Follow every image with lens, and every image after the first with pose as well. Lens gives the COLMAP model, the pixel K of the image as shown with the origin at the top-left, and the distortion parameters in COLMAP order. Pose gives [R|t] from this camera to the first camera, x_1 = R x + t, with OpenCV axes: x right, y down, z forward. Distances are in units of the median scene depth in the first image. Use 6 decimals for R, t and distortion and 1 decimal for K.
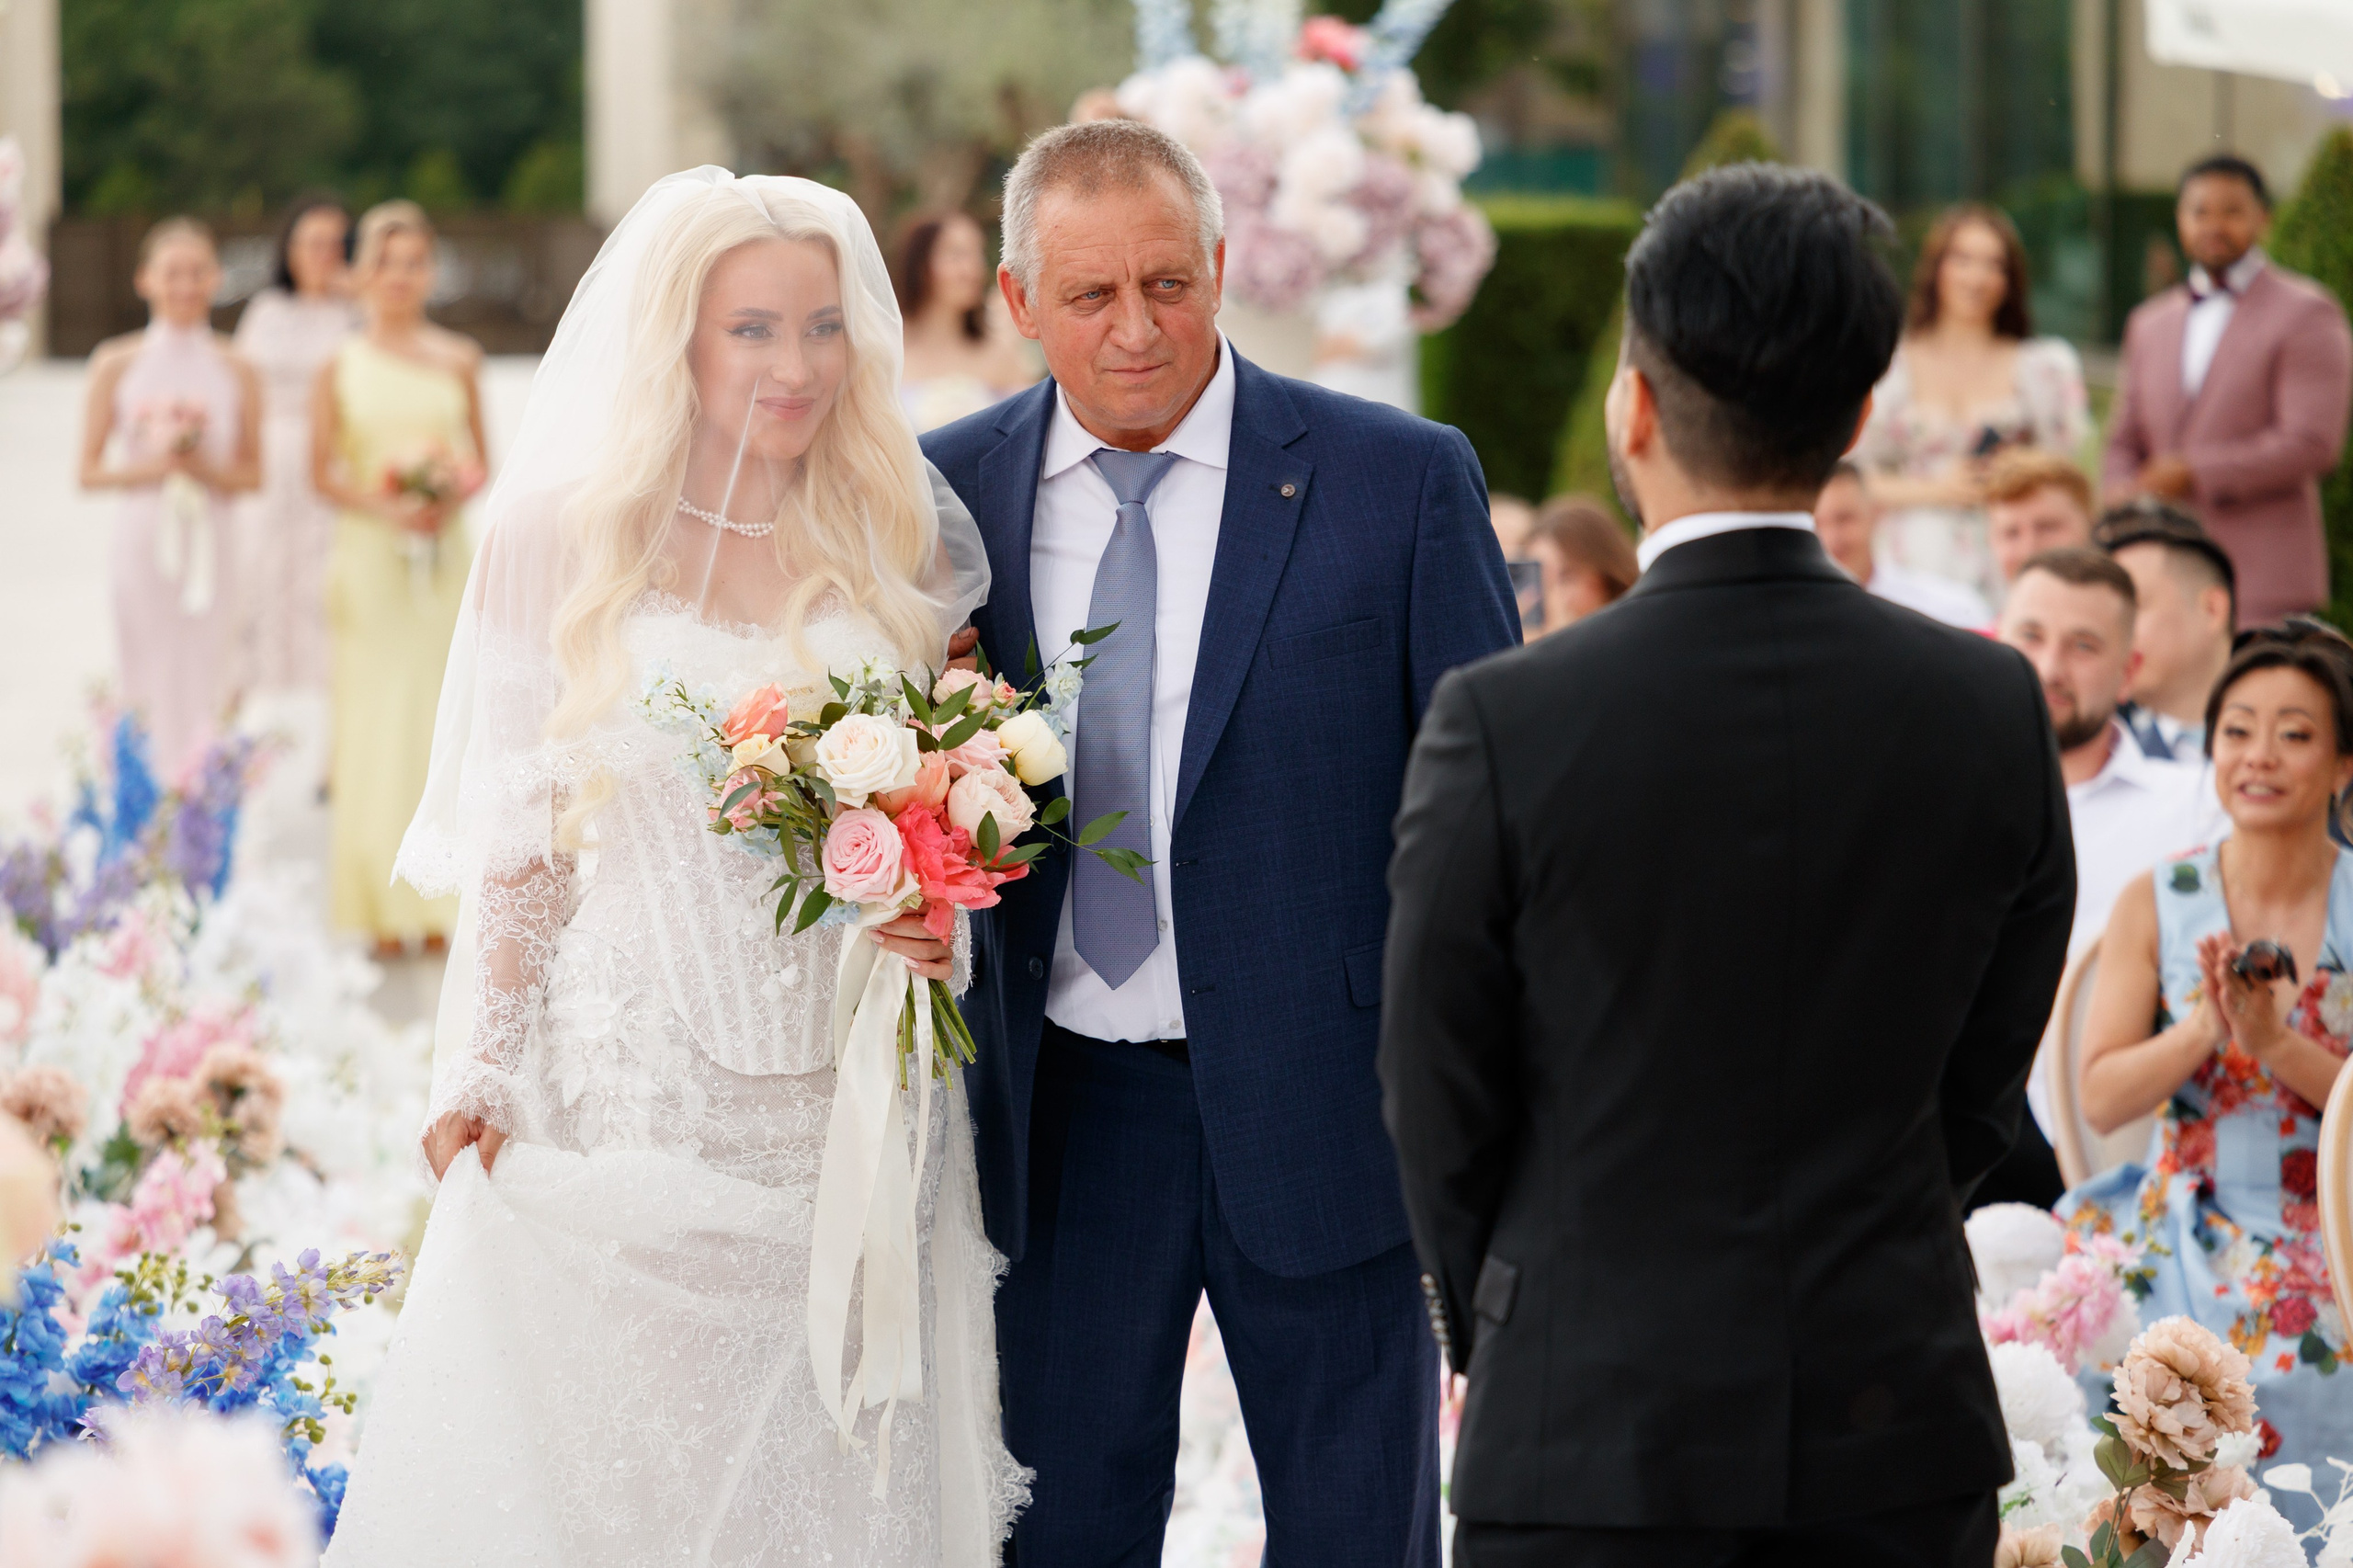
lens RADIAL K [[7627.8, 0, 1182.0], [0, 7627.8, 788.0], [0, 0, 1]] dist [0.087730, 0.000000]
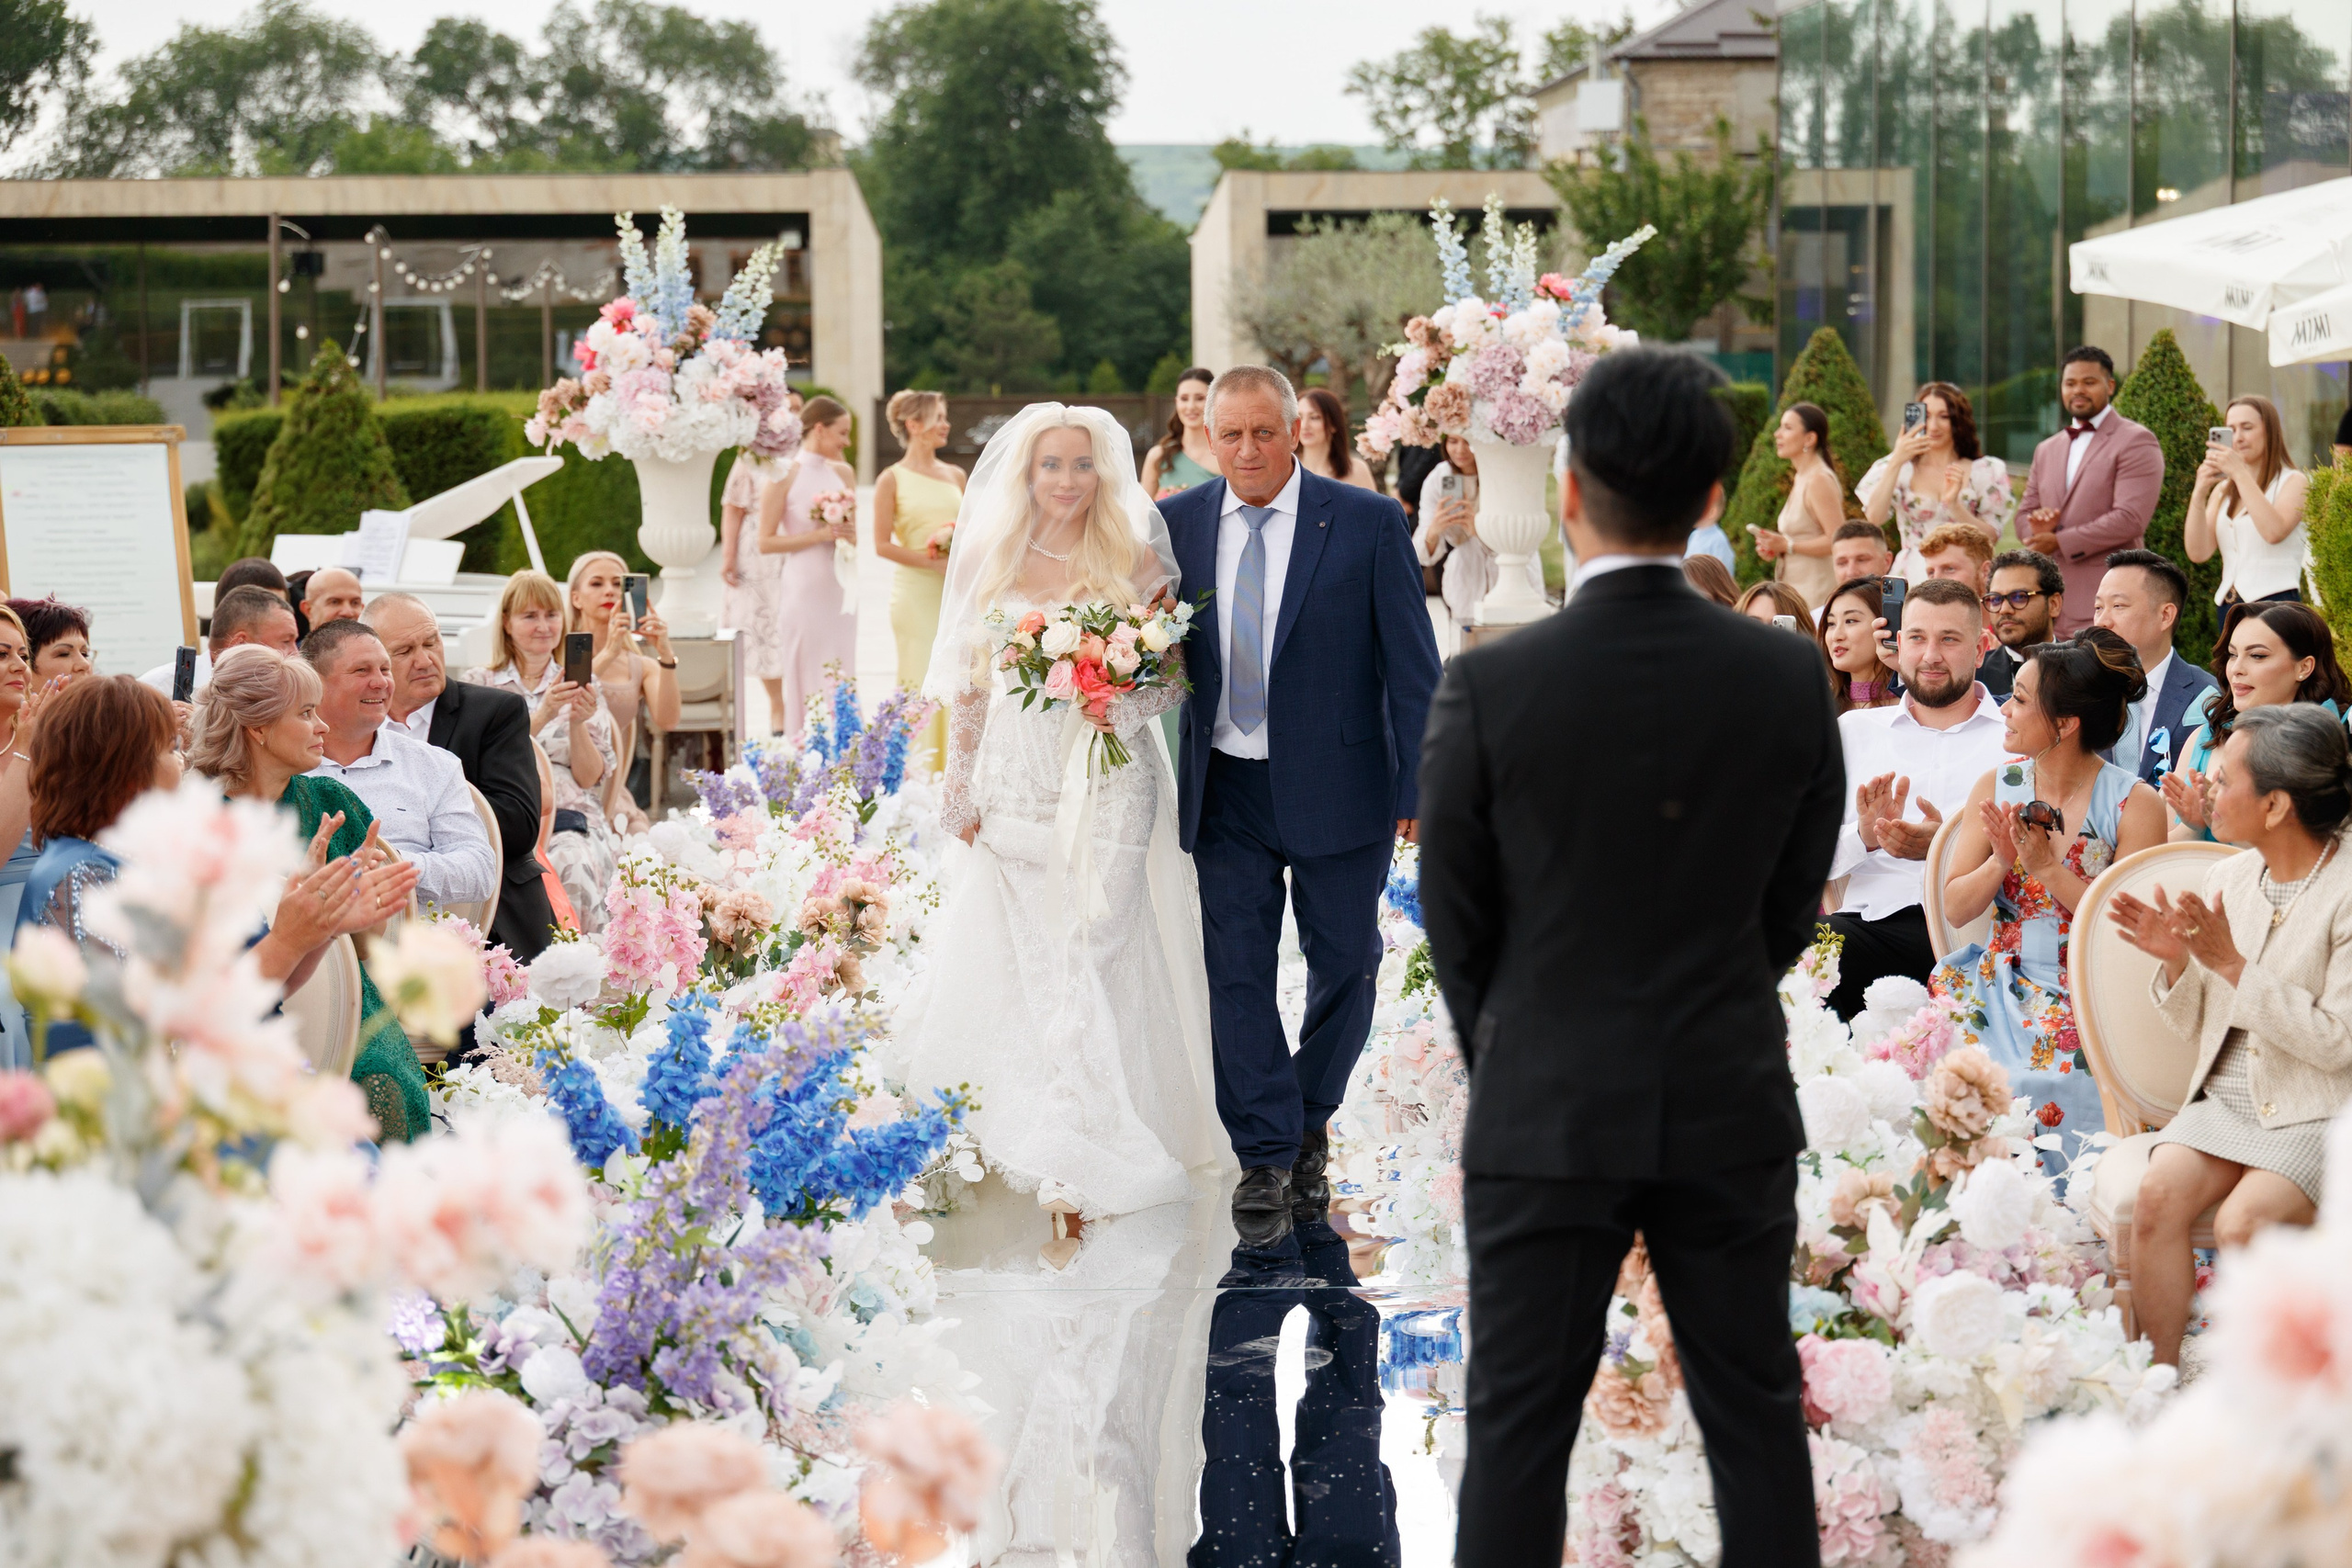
lens RADIAL K [[4404.2, 0, 1239.0], [0, 4404.2, 737.4], [0, 0, 1]] dist [0.000587, 0.000000]
pose [[0.997530, -0.001509, -0.070228, 0.031689], [0.001705, 0.999995, 0.002721, 0.000011], [0.070223, -0.002834, 0.997527, 0.033807]]
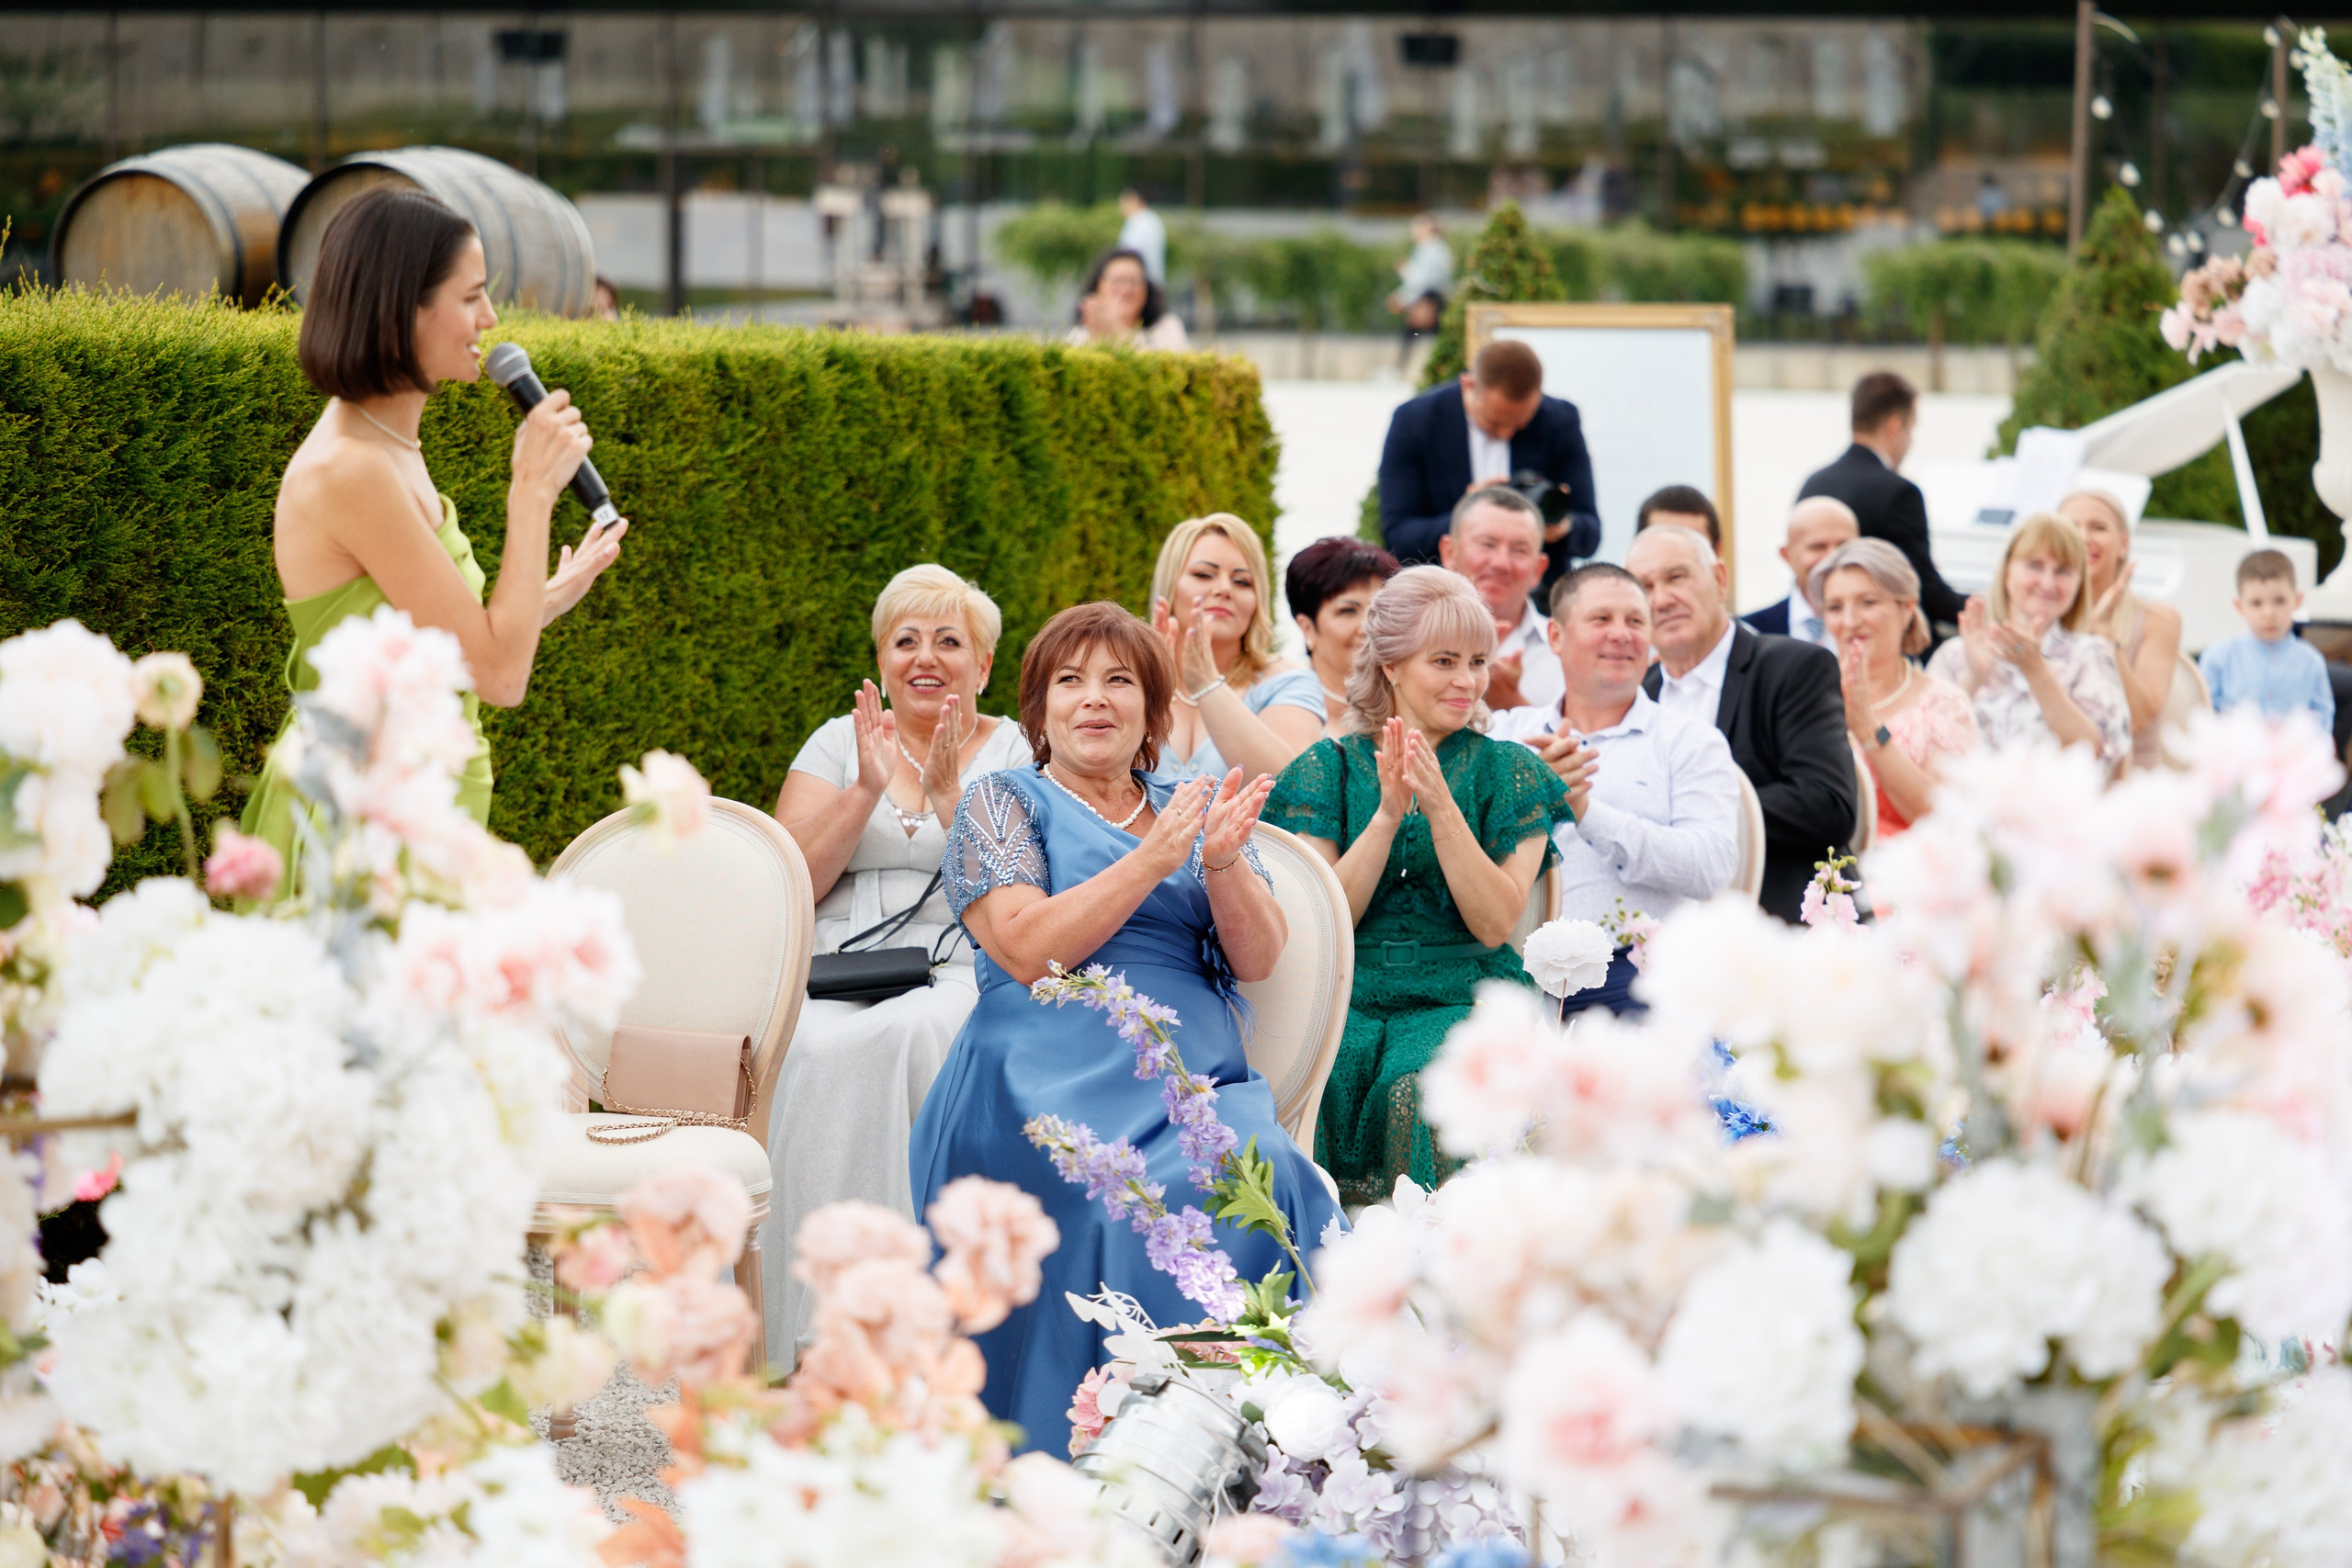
lens RADIAL K [[7092.4, 0, 1177.4], [0, 7092.4, 785.2], [0, 0, 1]] dist [-0.005093, 0.000000]
pose [[0.889634, 0.053732, -0.453503, 0.302806], [-0.055041, 0.998431, 0.010321, 0.010098], [0.453346, 0.015779, 0.891195, -0.199671]]
